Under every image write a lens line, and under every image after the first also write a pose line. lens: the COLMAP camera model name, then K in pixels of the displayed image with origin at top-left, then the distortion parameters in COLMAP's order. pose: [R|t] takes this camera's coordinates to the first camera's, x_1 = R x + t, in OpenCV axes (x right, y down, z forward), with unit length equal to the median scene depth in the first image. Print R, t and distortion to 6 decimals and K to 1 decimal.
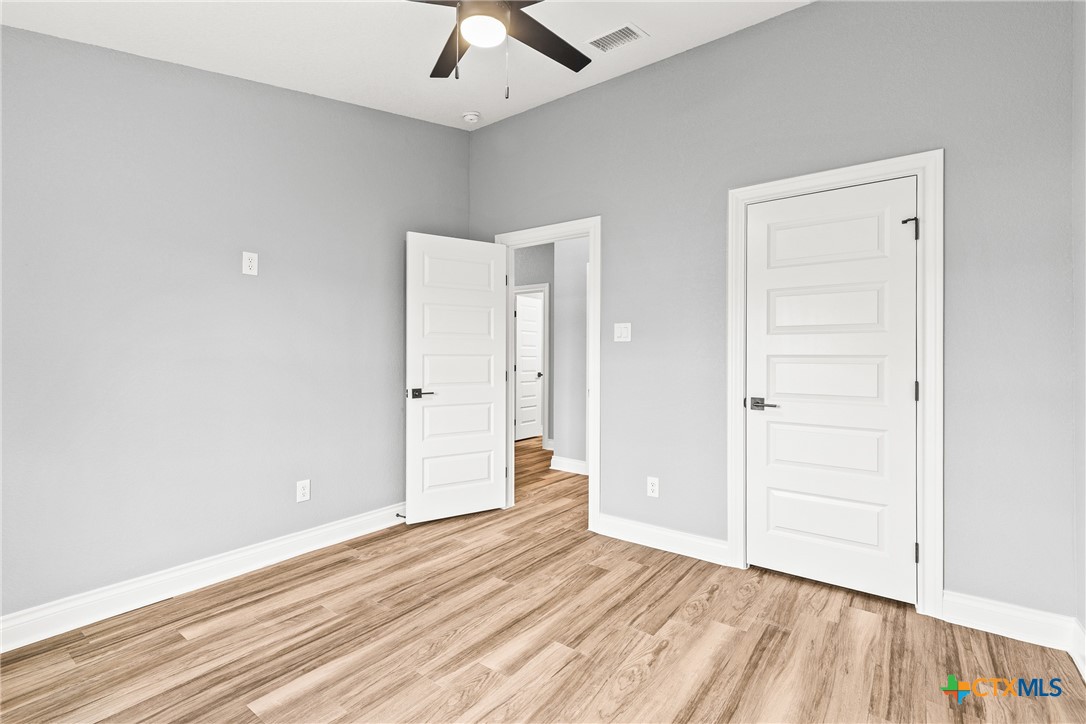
lens RADIAL K [[487.5, 0, 546.2], [0, 487.5, 362.6], [0, 0, 1]] dist [0.006378, -0.000129]
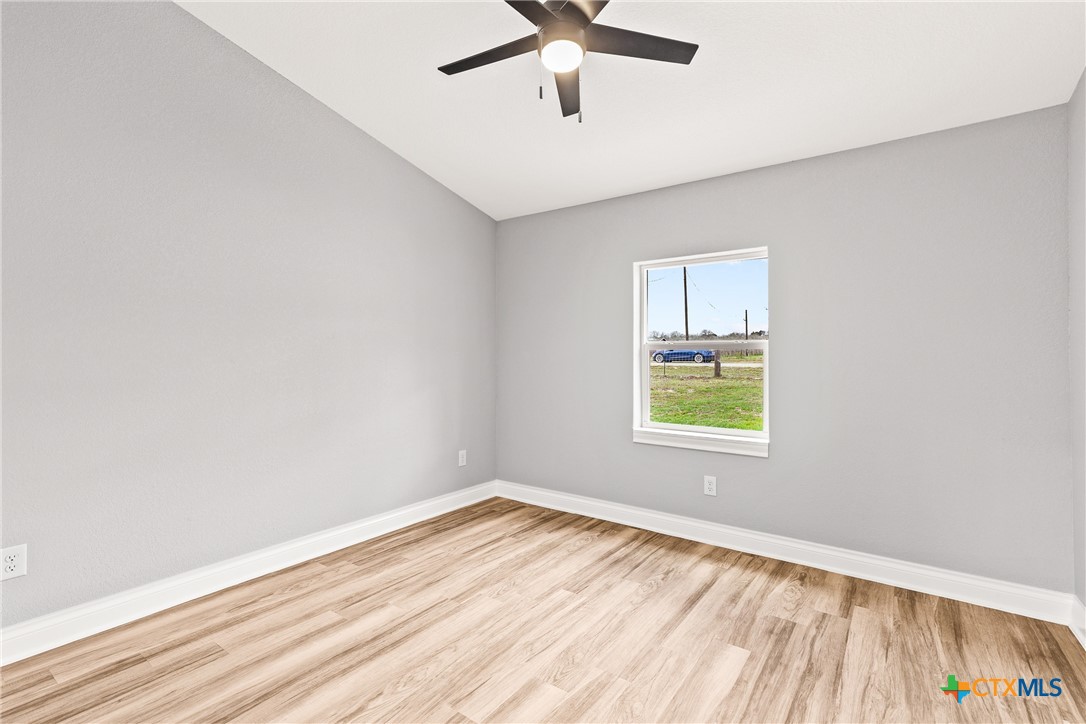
lens RADIAL K [[487.5, 0, 543.2], [0, 487.5, 359.8], [0, 0, 1]] dist [0.006378, -0.000129]
pose [[-0.999885, -0.007733, -0.013035, -0.078510], [-0.007843, 0.999934, 0.008438, -0.015790], [0.012969, 0.008540, -0.999879, 2.007717]]
